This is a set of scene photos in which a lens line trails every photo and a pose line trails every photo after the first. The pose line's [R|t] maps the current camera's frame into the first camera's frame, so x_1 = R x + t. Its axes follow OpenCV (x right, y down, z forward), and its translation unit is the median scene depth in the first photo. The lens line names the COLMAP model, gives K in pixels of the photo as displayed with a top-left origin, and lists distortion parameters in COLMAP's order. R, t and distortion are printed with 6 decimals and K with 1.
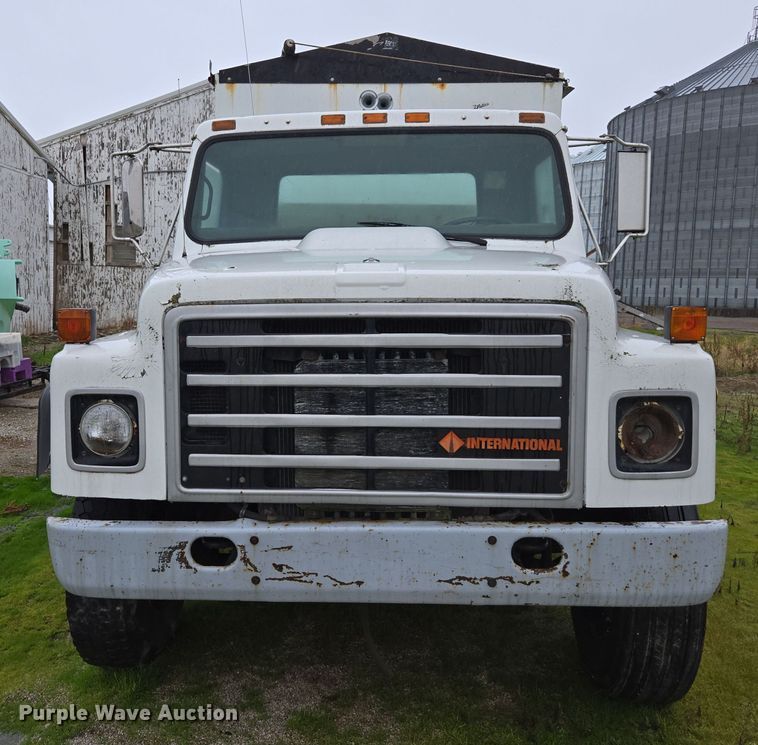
lens RADIAL K [[819.4, 0, 344.1], [0, 819.4, 324.0], [0, 0, 1]] dist [0.055706, 0.000000]
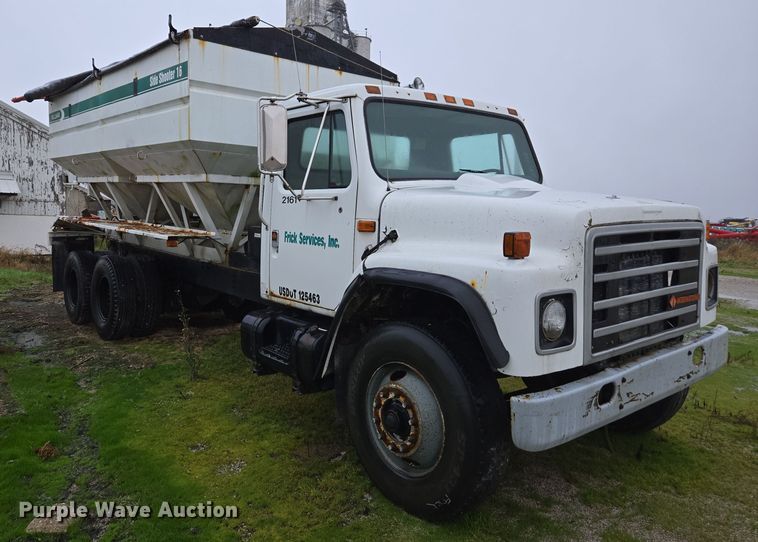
lens RADIAL K [[576.8, 0, 361.1], [0, 576.8, 224.8], [0, 0, 1]] dist [0.050544, -0.004790]
pose [[0.723499, -0.018497, 0.690078, -1.016988], [0.032604, 0.999441, -0.007394, -0.027461], [-0.689555, 0.027849, 0.723697, 0.459096]]
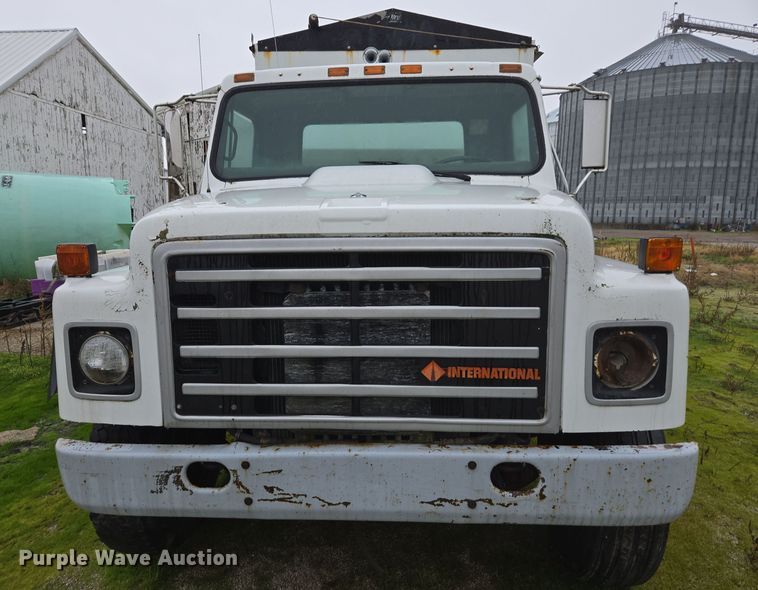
lens RADIAL K [[549.6, 0, 379.6], [0, 549.6, 271.2], [0, 0, 1]] dist [0.057192, -0.027164]
pose [[0.999962, -0.008616, -0.000887, 0.054275], [0.008655, 0.997990, 0.062785, -0.022227], [0.000344, -0.062790, 0.998027, 0.262535]]
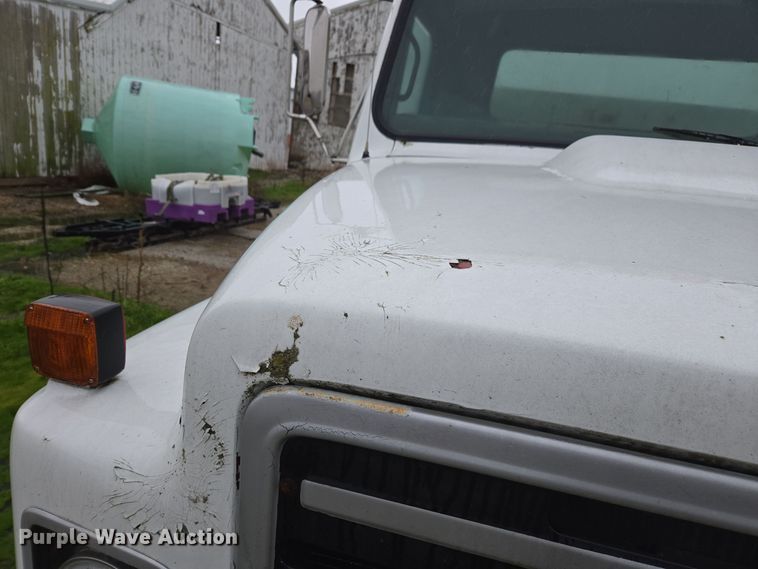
lens RADIAL K [[538.0, 0, 376.3], [0, 538.0, 264.1], [0, 0, 1]] dist [0.054139, -0.022824]
pose [[0.973473, 0.145041, -0.176955, -0.117439], [-0.112693, 0.977030, 0.180864, -0.093276], [0.199124, -0.156125, 0.967458, 0.688901]]
